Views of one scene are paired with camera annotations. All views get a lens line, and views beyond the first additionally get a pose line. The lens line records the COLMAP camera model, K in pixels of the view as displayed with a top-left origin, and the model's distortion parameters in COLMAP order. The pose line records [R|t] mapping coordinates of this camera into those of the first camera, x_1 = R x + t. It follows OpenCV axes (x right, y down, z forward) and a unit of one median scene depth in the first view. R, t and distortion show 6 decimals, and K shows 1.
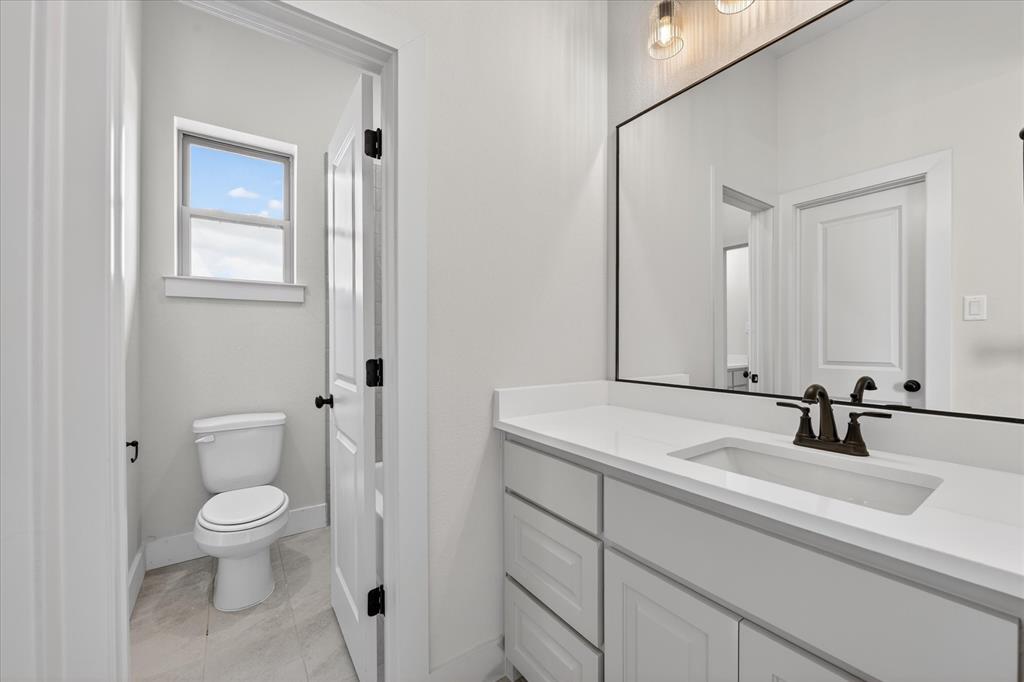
lens RADIAL K [[410.0, 0, 515.7], [0, 410.0, 340.9], [0, 0, 1]] dist [-0.008415, -0.000338]
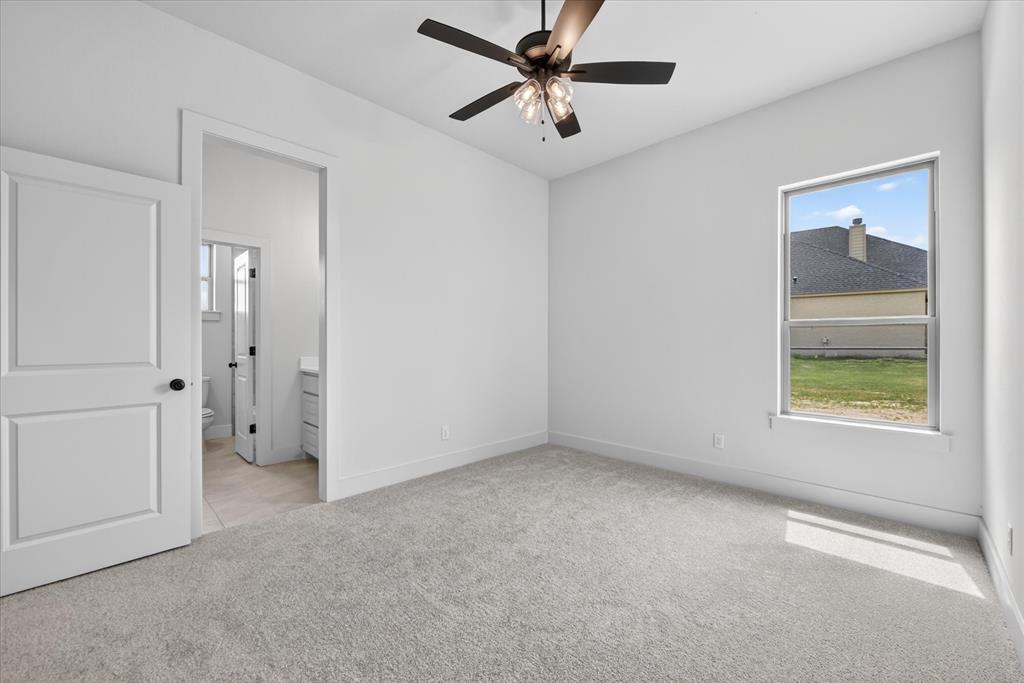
lens RADIAL K [[410.0, 0, 515.7], [0, 410.0, 341.4], [0, 0, 1]] dist [-0.008415, -0.000338]
pose [[0.983637, -0.000118, 0.180162, 0.807227], [0.000599, 0.999996, -0.002619, 0.014156], [-0.180161, 0.002684, 0.983634, -1.821815]]
